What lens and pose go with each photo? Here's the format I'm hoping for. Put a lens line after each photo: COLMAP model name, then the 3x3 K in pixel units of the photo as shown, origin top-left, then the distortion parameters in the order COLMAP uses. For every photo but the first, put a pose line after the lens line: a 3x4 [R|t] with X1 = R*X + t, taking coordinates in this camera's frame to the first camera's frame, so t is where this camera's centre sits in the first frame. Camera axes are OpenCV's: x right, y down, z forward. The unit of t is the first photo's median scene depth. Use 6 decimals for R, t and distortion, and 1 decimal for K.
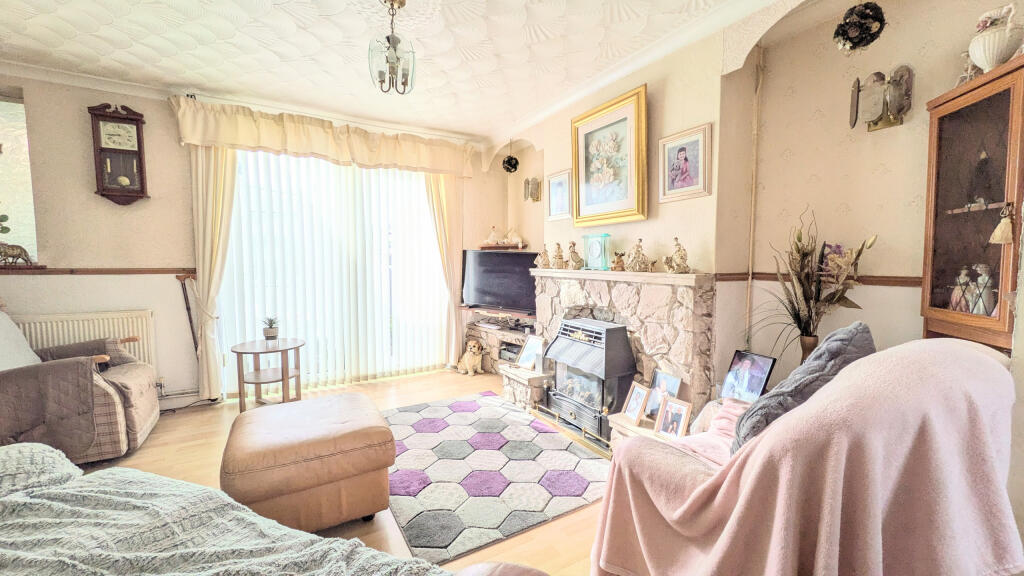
lens RADIAL K [[400.1, 0, 512.0], [0, 400.1, 288.0], [0, 0, 1]] dist [0.006137, -0.000158]
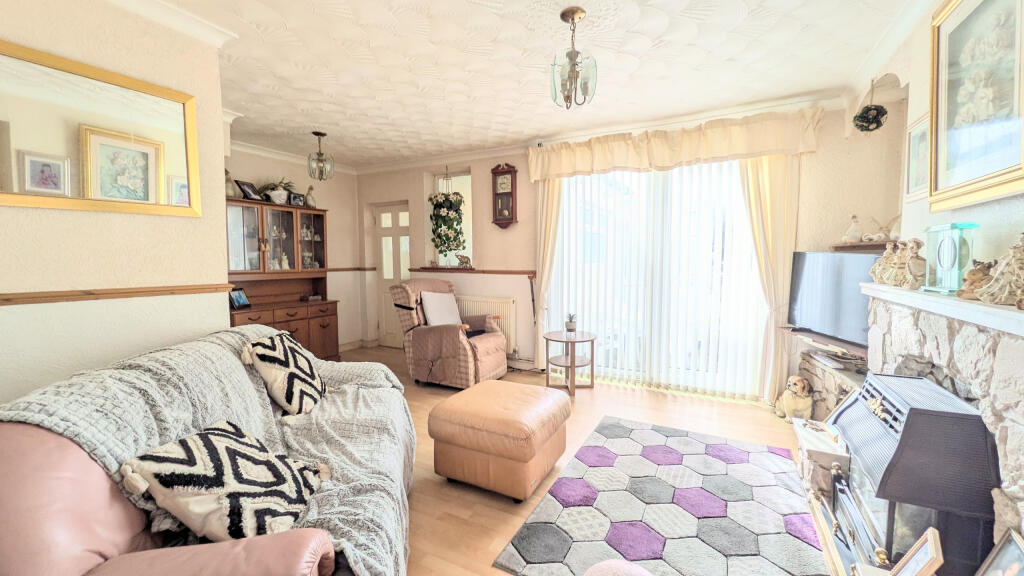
lens RADIAL K [[400.1, 0, 512.0], [0, 400.1, 288.0], [0, 0, 1]] dist [0.006137, -0.000158]
pose [[0.521636, 0.059702, -0.851077, 0.330842], [-0.053245, 0.997882, 0.037366, -0.038694], [0.851505, 0.025824, 0.523710, 0.224242]]
